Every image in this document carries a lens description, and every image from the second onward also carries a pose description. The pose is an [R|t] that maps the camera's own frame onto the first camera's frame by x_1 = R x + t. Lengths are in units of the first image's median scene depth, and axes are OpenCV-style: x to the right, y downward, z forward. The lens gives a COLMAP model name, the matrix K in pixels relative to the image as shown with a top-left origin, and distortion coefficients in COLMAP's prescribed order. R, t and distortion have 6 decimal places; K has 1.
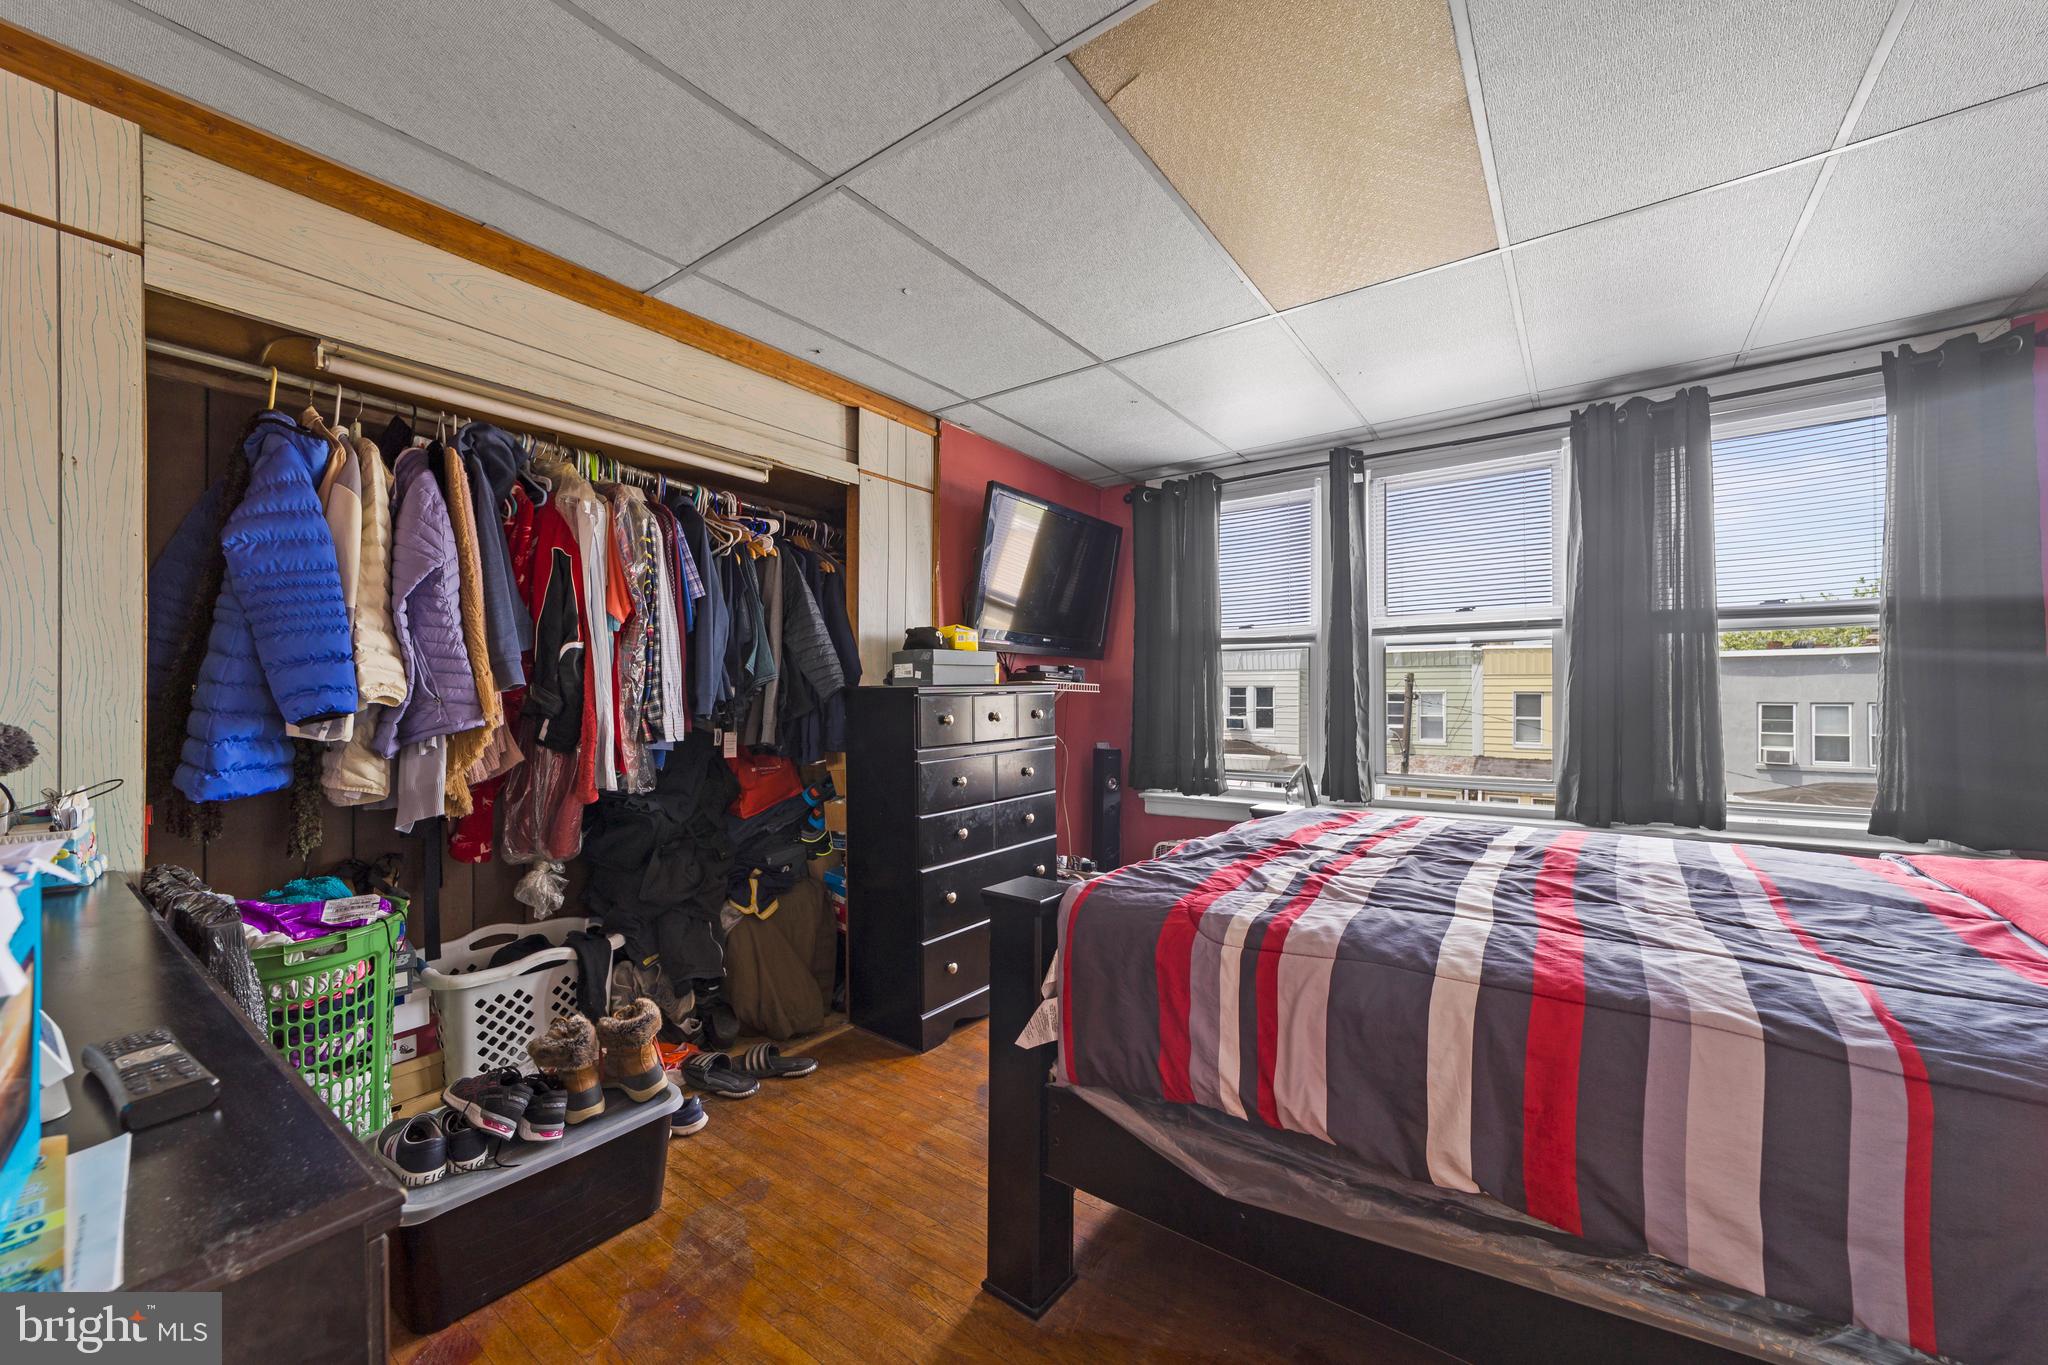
lens RADIAL K [[776.0, 0, 1028.3], [0, 776.0, 690.6], [0, 0, 1]] dist [0.047580, -0.013912]
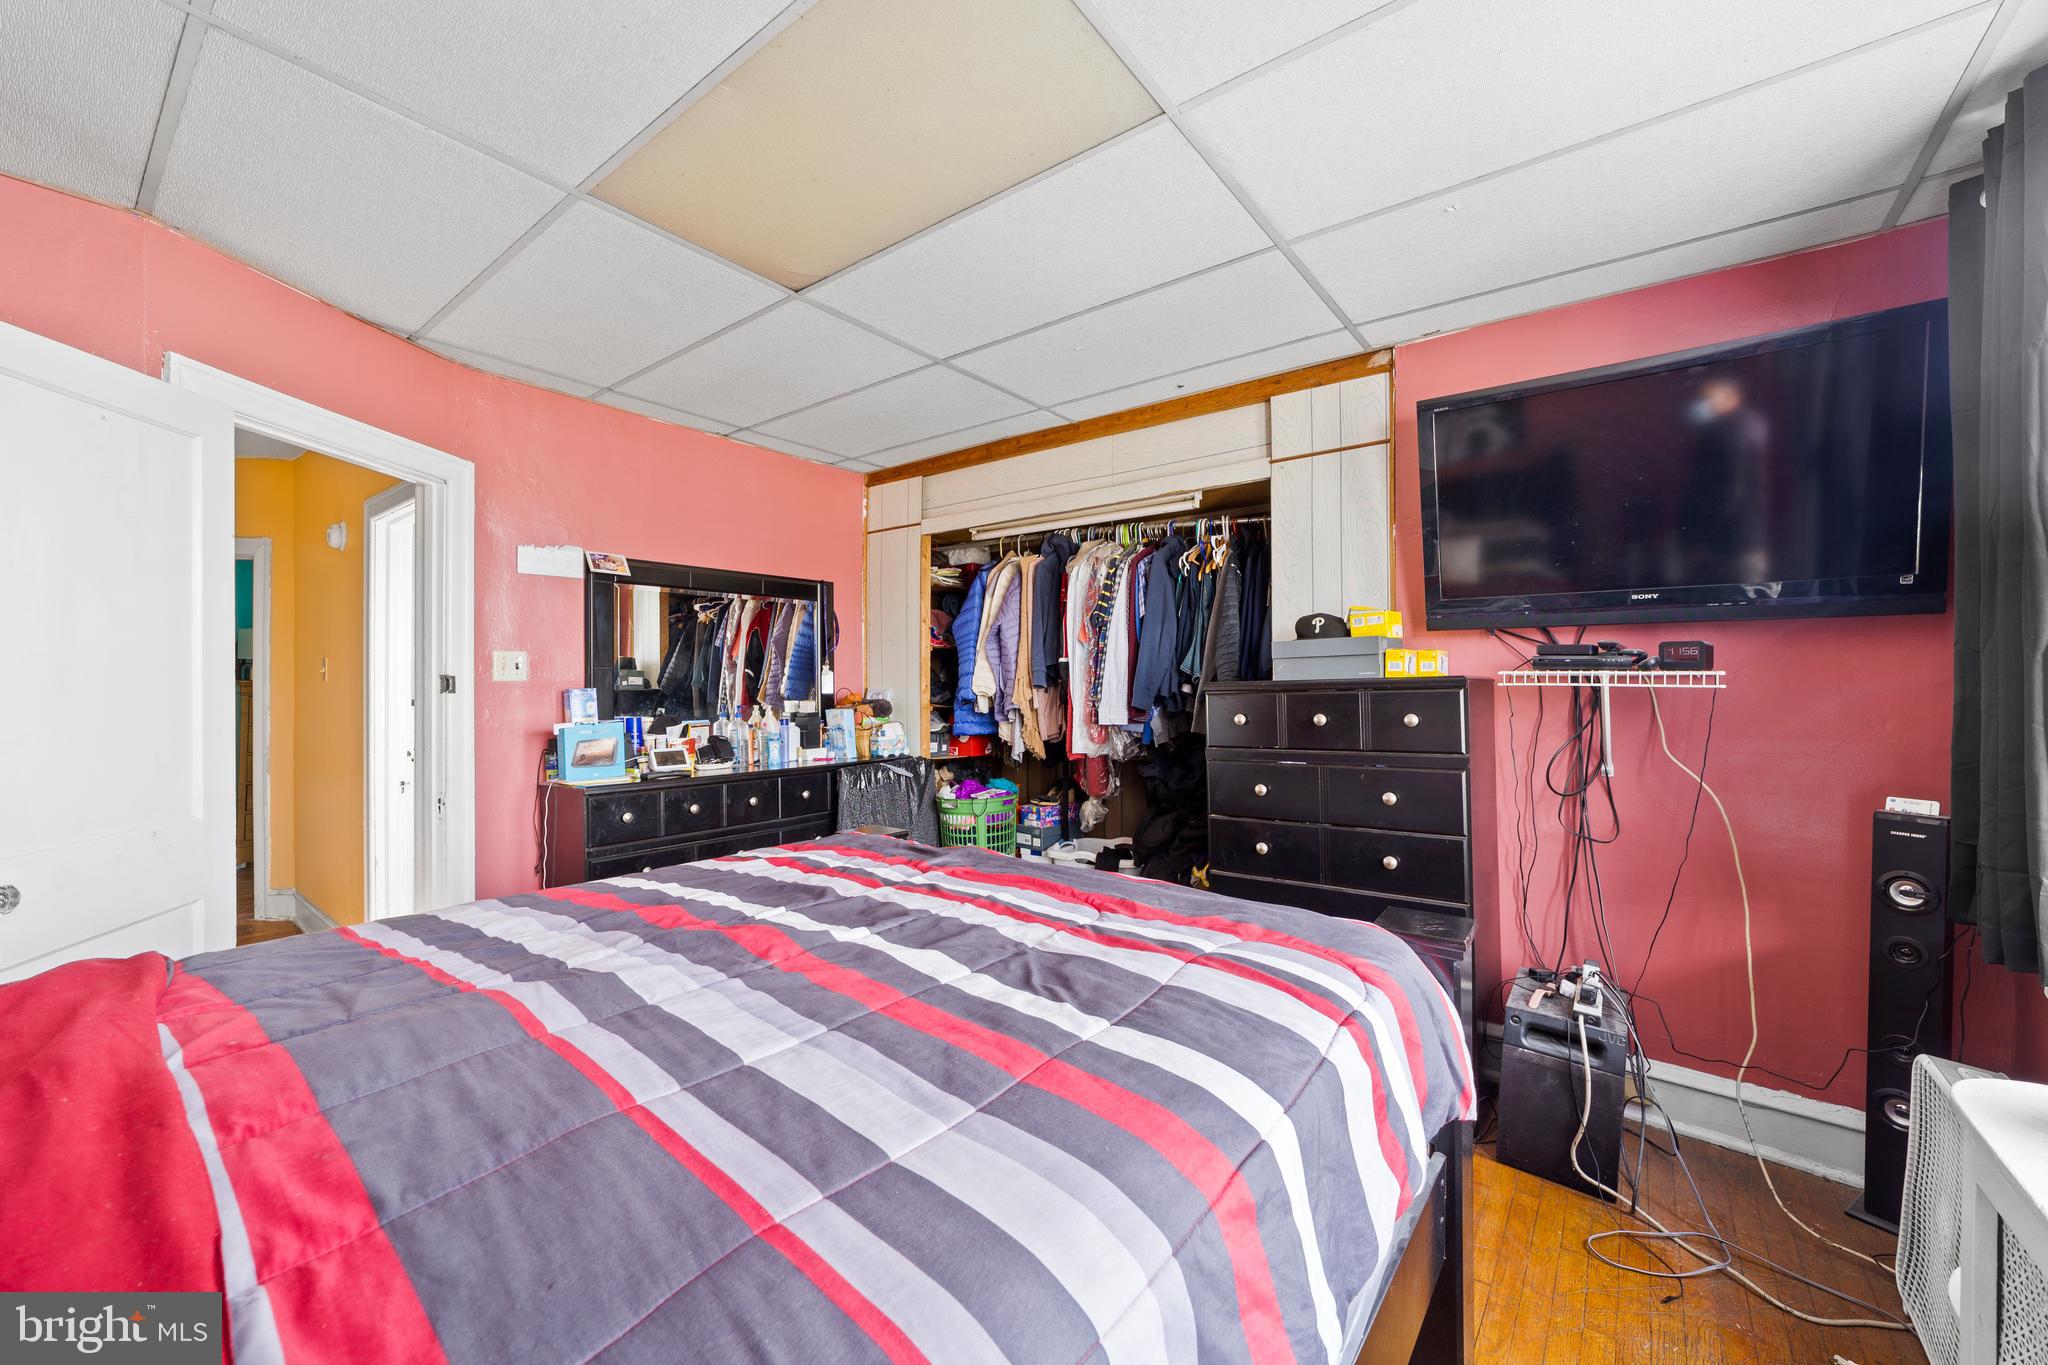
lens RADIAL K [[802.8, 0, 1029.6], [0, 802.8, 690.4], [0, 0, 1]] dist [0.040143, -0.012325]
pose [[0.001373, 0.008646, -0.999962, 0.893017], [0.006876, 0.999939, 0.008655, -0.007912], [0.999975, -0.006888, 0.001313, 0.778933]]
